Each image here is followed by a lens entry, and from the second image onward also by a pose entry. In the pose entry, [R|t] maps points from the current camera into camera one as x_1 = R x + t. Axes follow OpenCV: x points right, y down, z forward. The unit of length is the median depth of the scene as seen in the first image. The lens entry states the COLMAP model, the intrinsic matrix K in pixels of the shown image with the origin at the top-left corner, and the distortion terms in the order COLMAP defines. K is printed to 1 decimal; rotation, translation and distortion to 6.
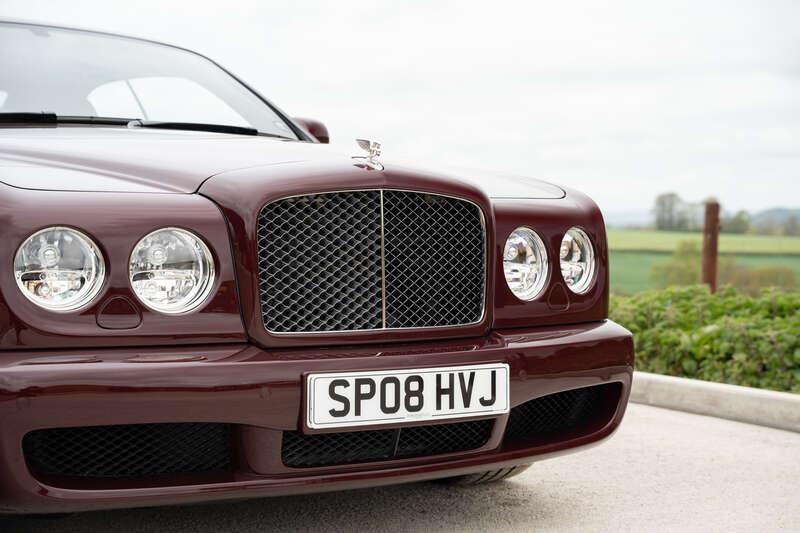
lens RADIAL K [[1430.8, 0, 400.0], [0, 1430.8, 266.5], [0, 0, 1]] dist [0.301482, 0.066696]
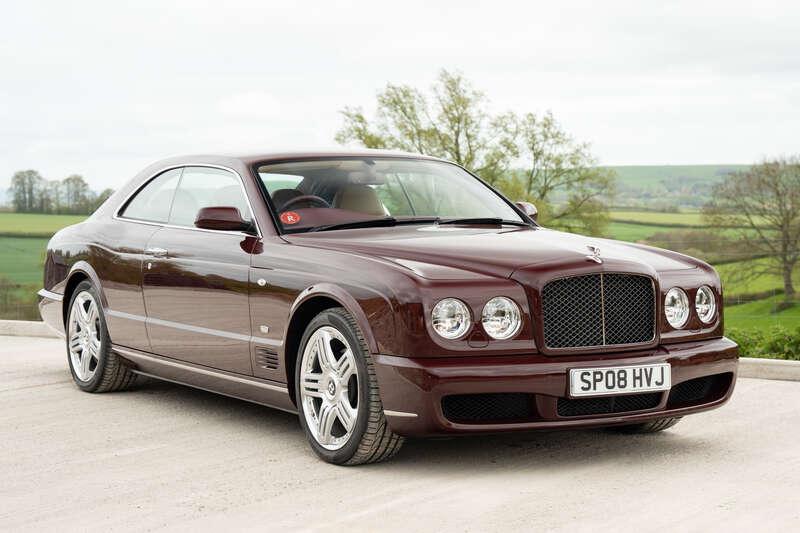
lens RADIAL K [[1525.3, 0, 419.1], [0, 1525.3, 256.1], [0, 0, 1]] dist [0.277006, -0.085514]
pose [[0.998345, -0.013551, -0.055884, -0.145596], [0.013758, 0.999900, 0.003326, -0.088615], [0.055833, -0.004089, 0.998432, -1.091609]]
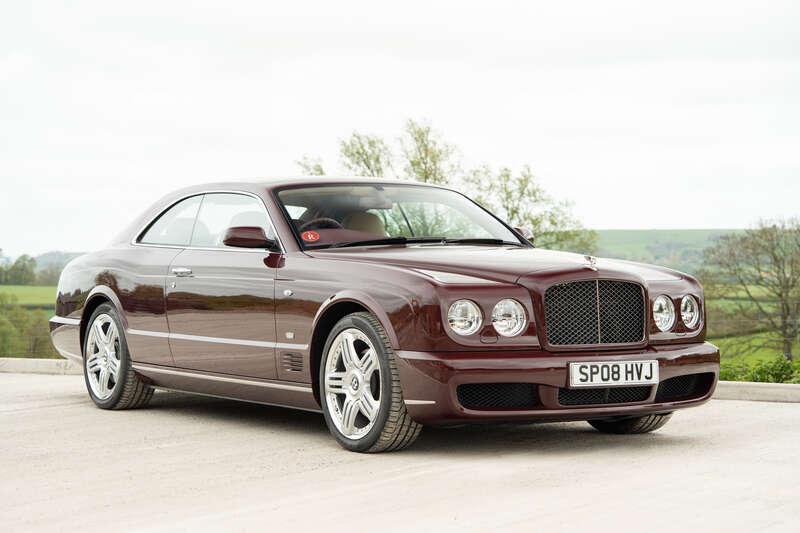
lens RADIAL K [[1724.3, 0, 387.3], [0, 1724.3, 237.5], [0, 0, 1]] dist [0.188015, 0.201583]
pose [[0.998747, -0.014738, -0.047835, -0.208118], [0.012305, 0.998635, -0.050753, 0.011977], [0.048518, 0.050101, 0.997565, -1.662915]]
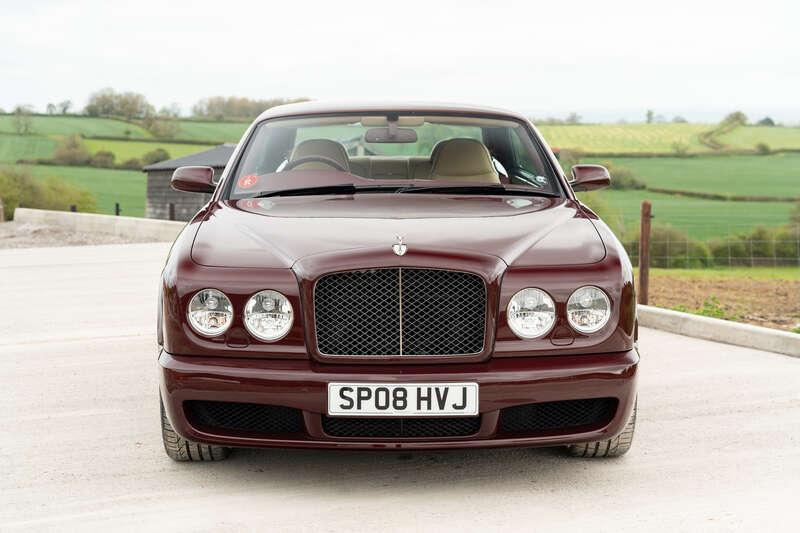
lens RADIAL K [[1430.8, 0, 400.0], [0, 1430.8, 266.5], [0, 0, 1]] dist [0.301482, 0.066696]
pose [[0.830406, 0.044333, -0.555392, 0.884241], [-0.008370, 0.997709, 0.067125, -0.164678], [0.557096, -0.051093, 0.828875, -0.319103]]
